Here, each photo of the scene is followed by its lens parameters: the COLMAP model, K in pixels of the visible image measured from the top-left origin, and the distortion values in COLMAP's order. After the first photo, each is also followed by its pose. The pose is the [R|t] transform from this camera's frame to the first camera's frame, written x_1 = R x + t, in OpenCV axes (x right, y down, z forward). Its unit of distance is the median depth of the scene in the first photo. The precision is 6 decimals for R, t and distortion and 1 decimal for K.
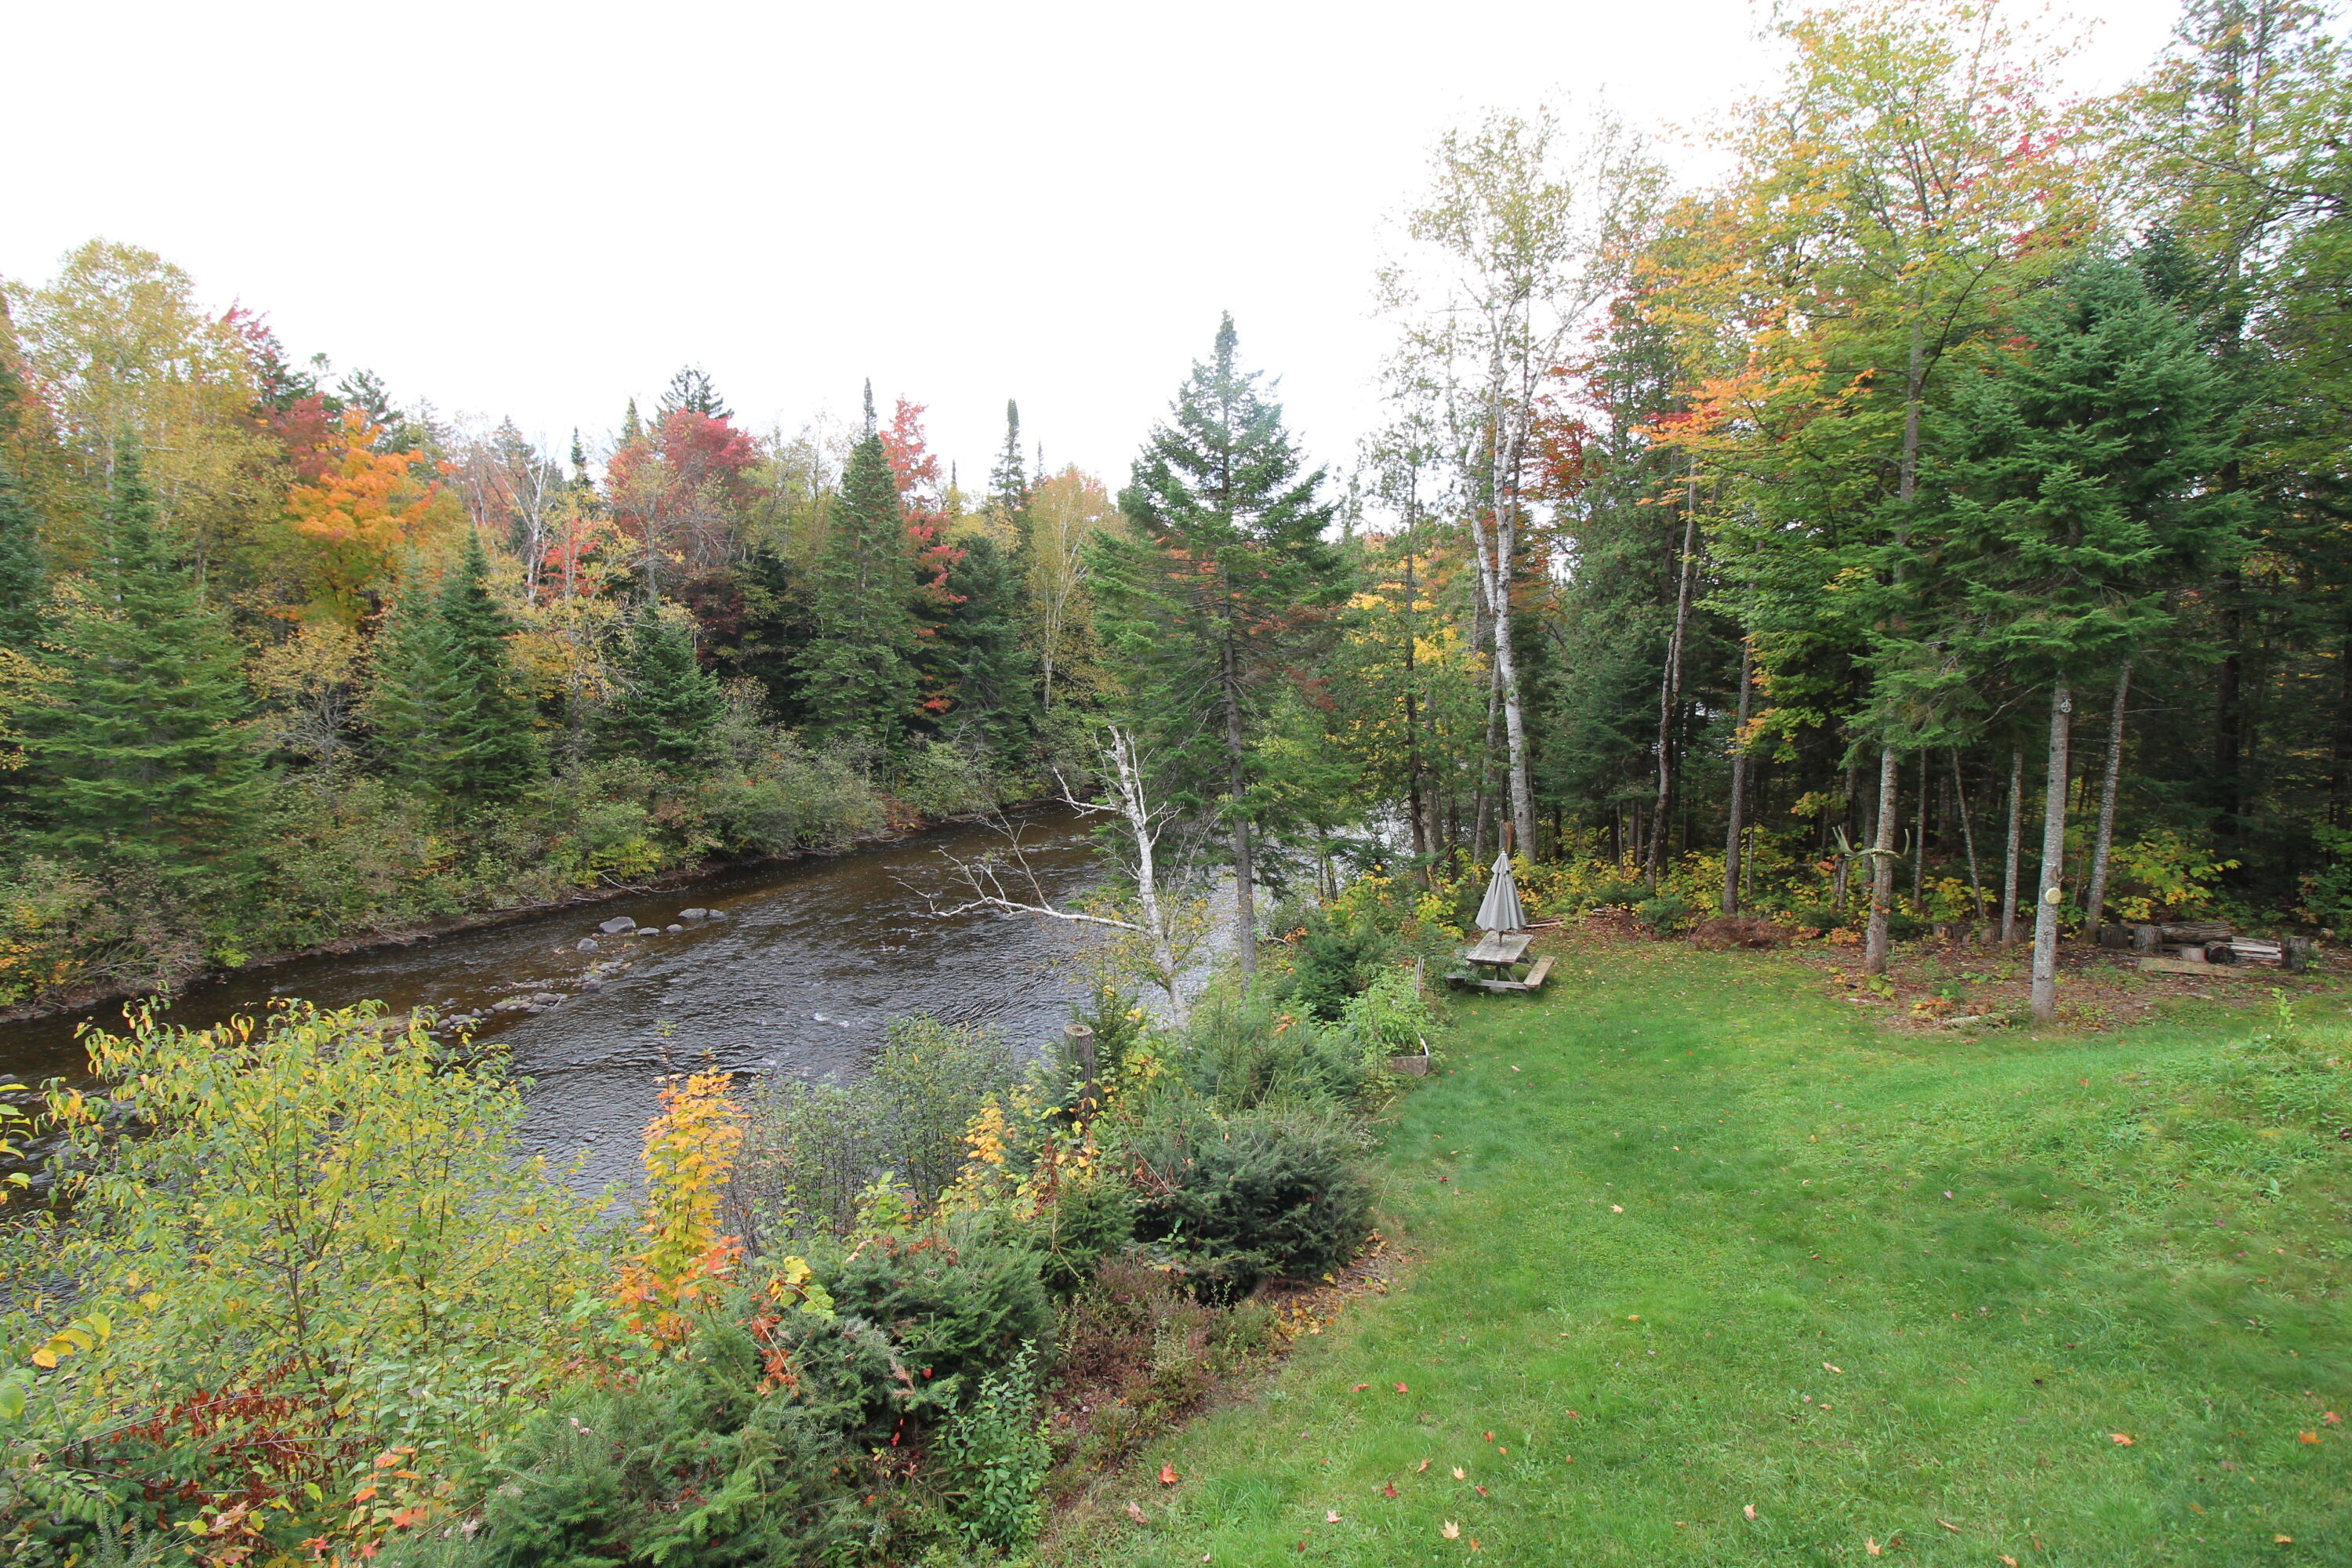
lens RADIAL K [[1084.7, 0, 1164.2], [0, 1084.7, 762.3], [0, 0, 1]] dist [-0.000132, -0.013083]
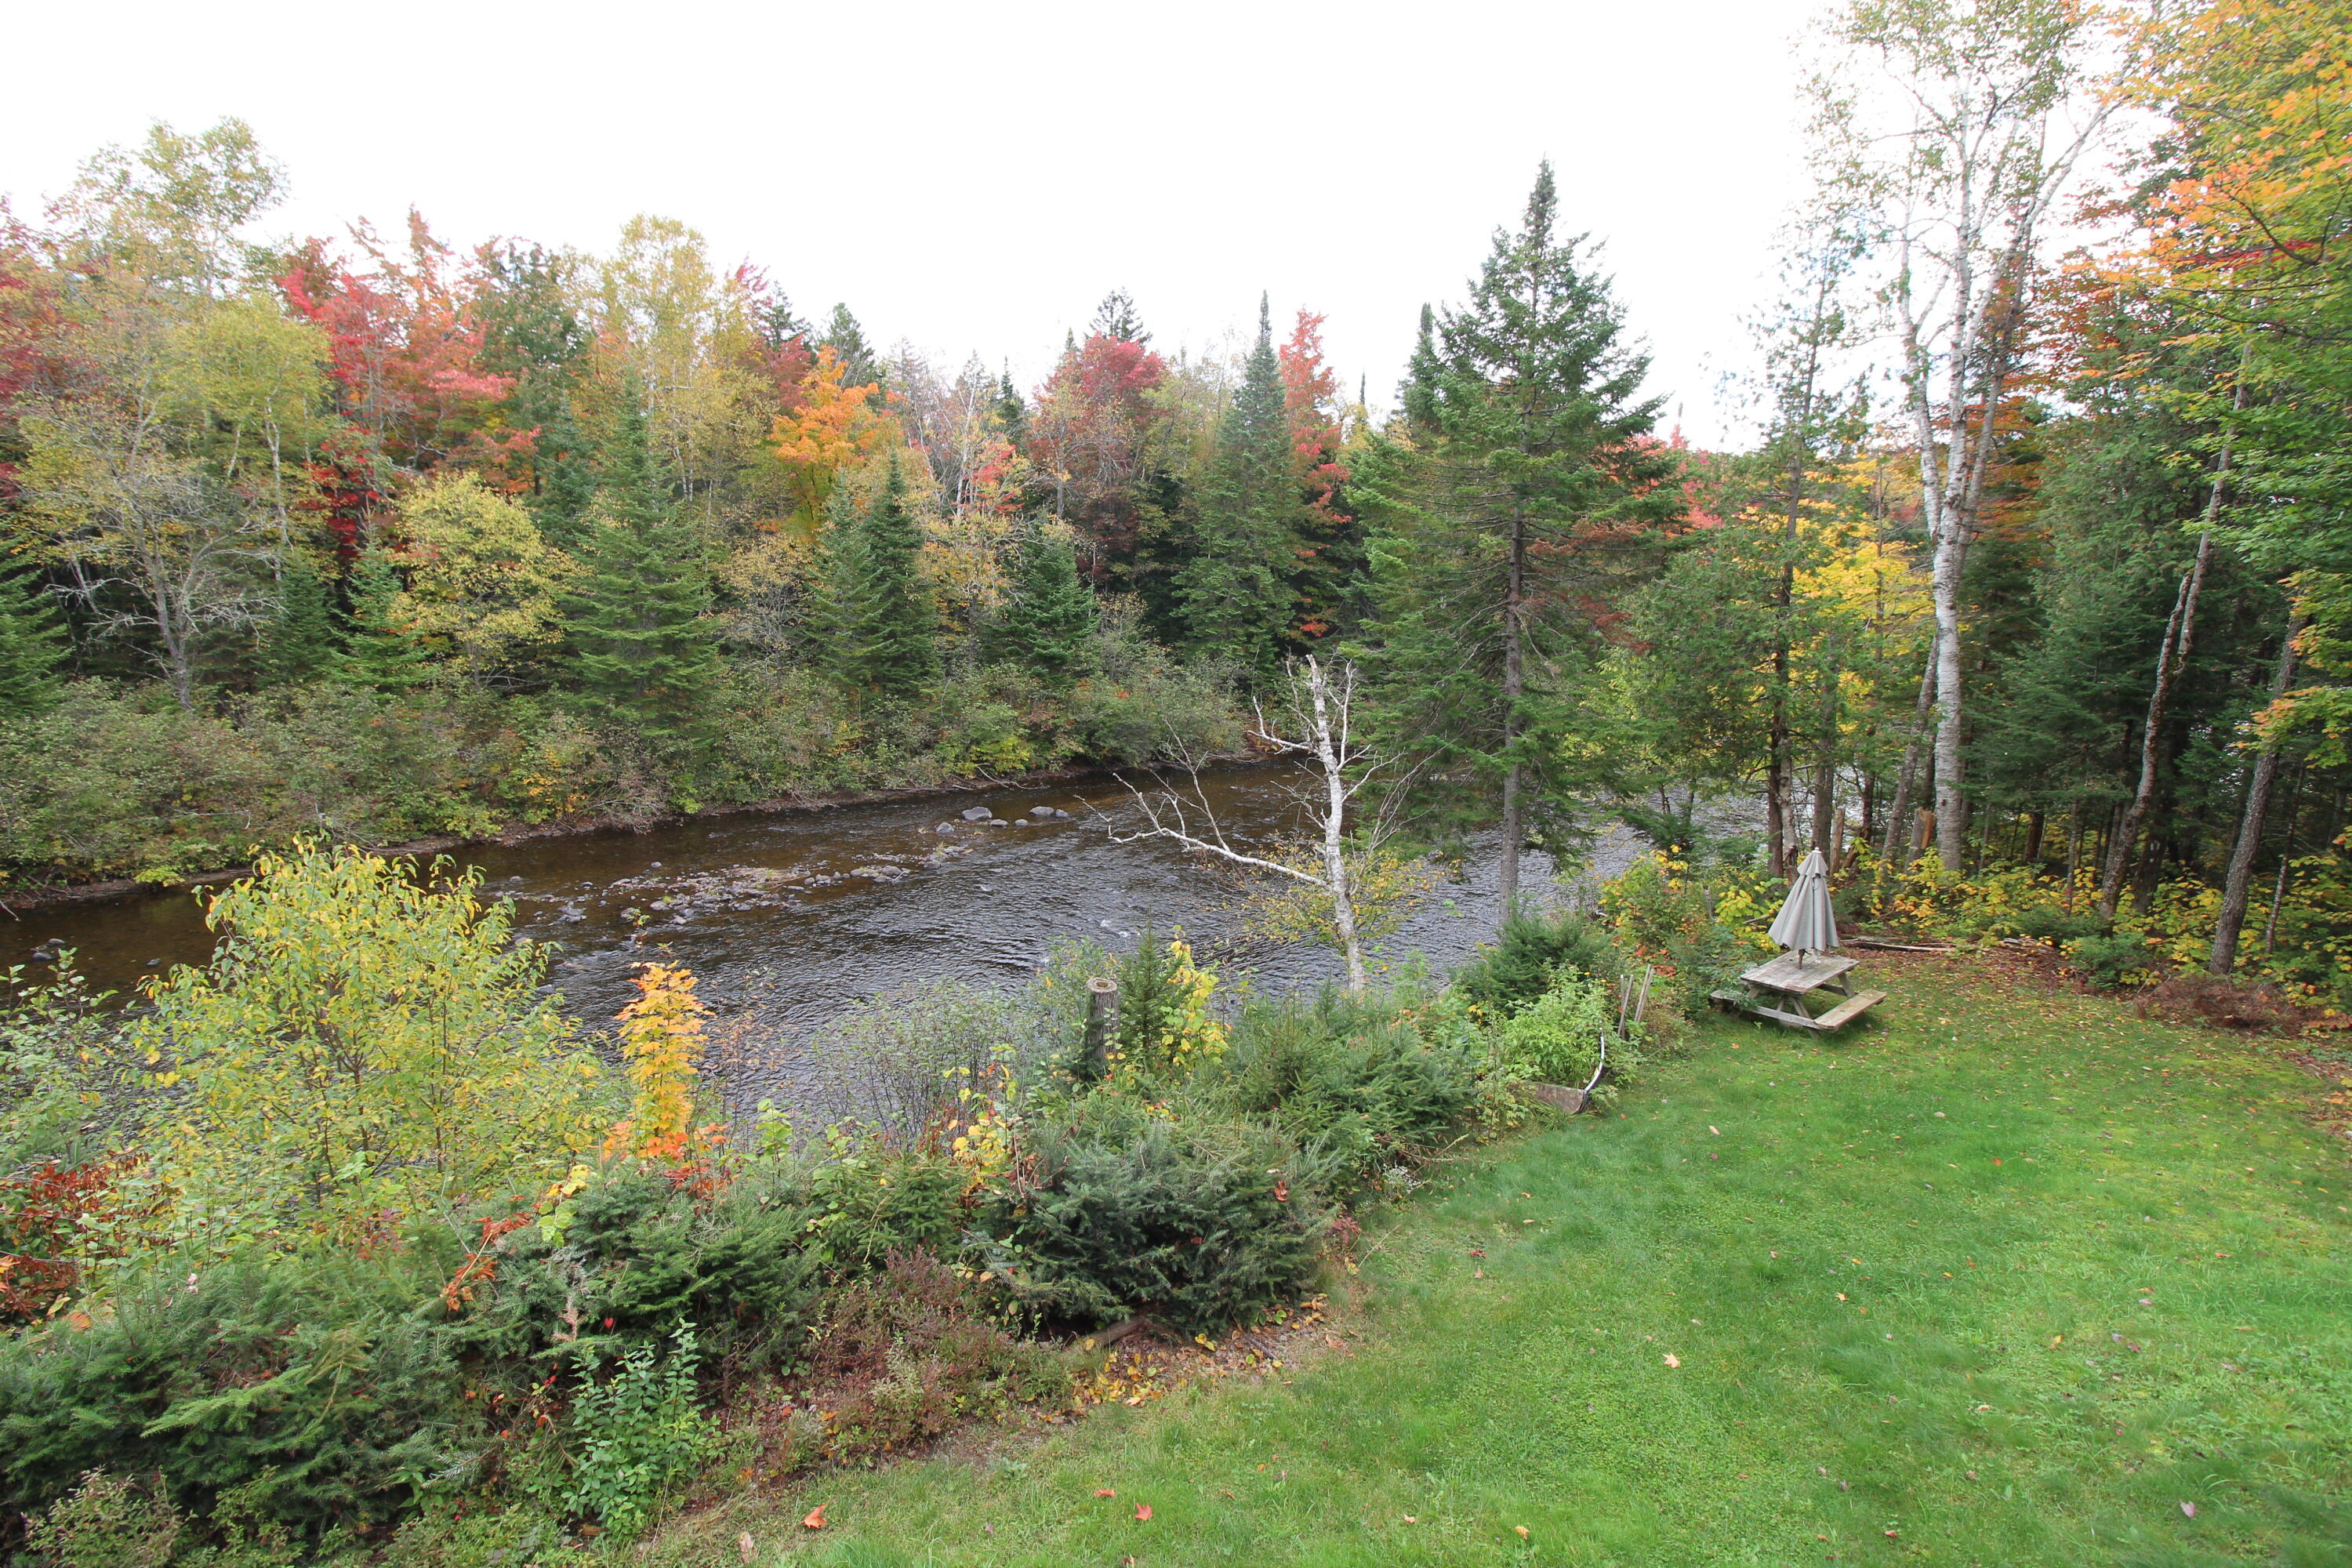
lens RADIAL K [[1084.7, 0, 1164.5], [0, 1084.7, 765.9], [0, 0, 1]] dist [-0.000132, -0.013083]
pose [[0.917348, 0.095071, -0.386567, 0.124106], [-0.067468, 0.994146, 0.084390, -0.006232], [0.392328, -0.051334, 0.918392, 0.081831]]
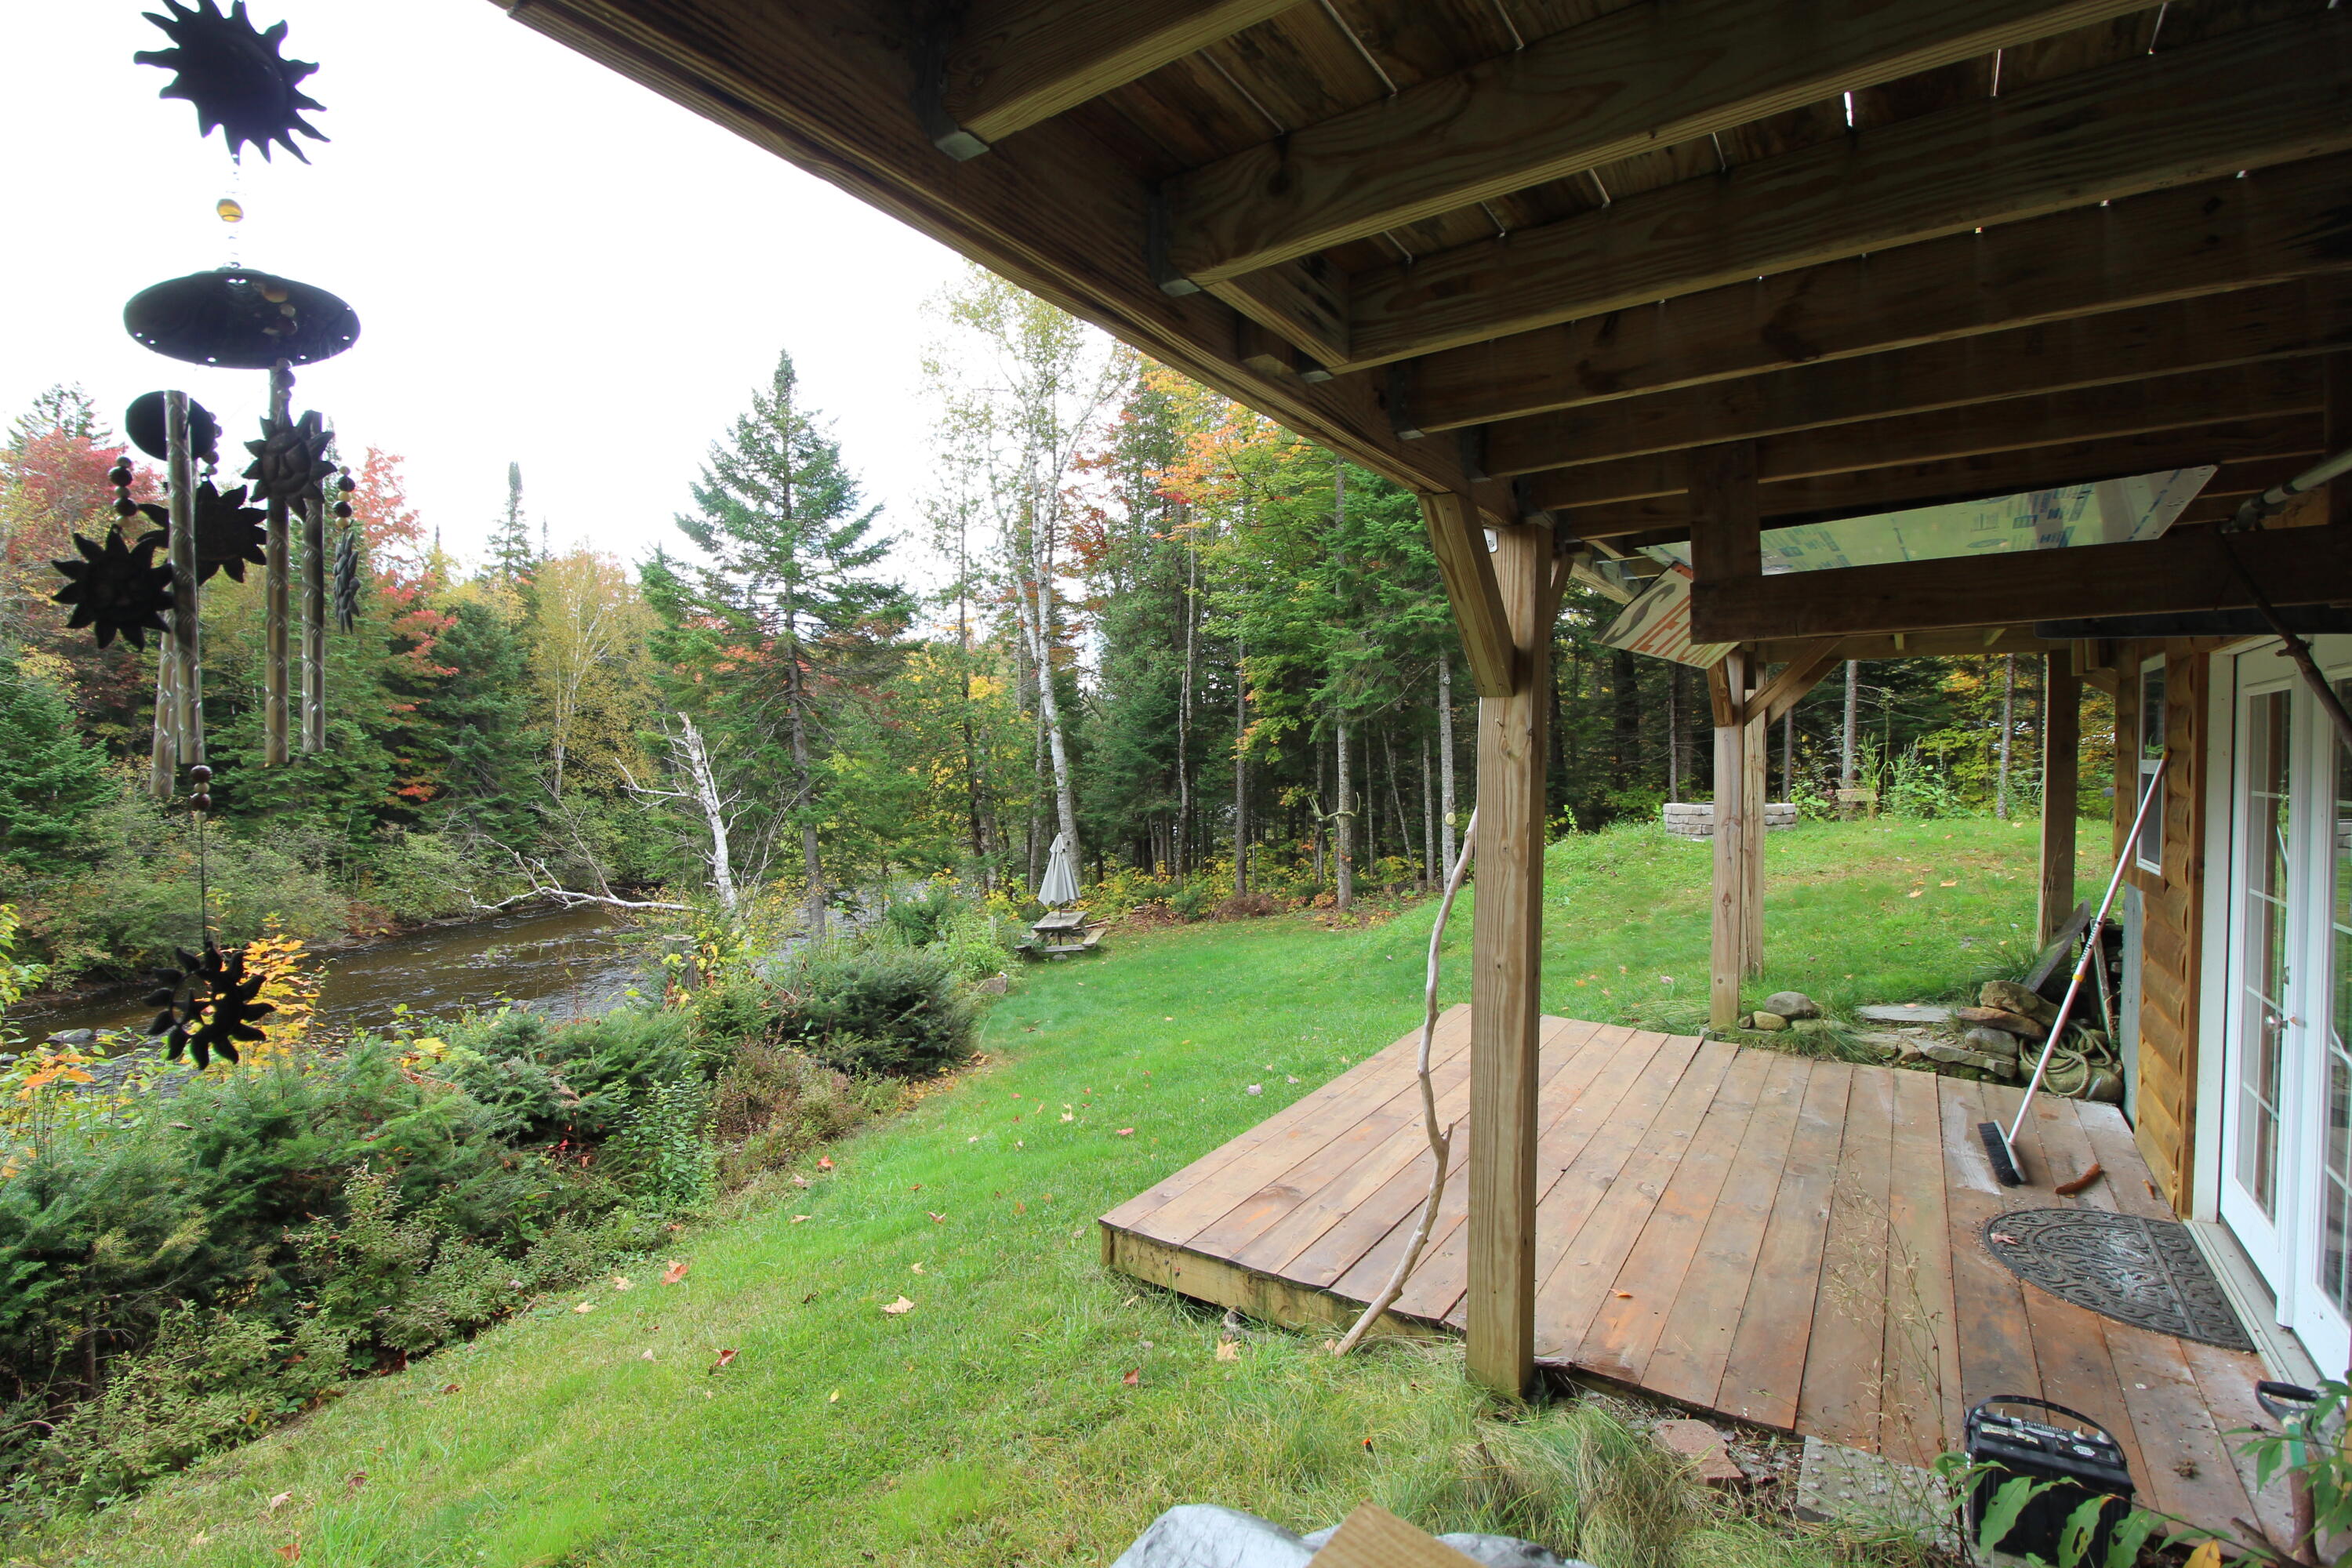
lens RADIAL K [[1084.7, 0, 1166.7], [0, 1084.7, 771.3], [0, 0, 1]] dist [-0.000132, -0.013083]
pose [[0.913523, -0.013764, 0.406554, -0.030058], [0.054865, 0.994464, -0.089612, 0.086257], [-0.403070, 0.104168, 0.909221, -0.055112]]
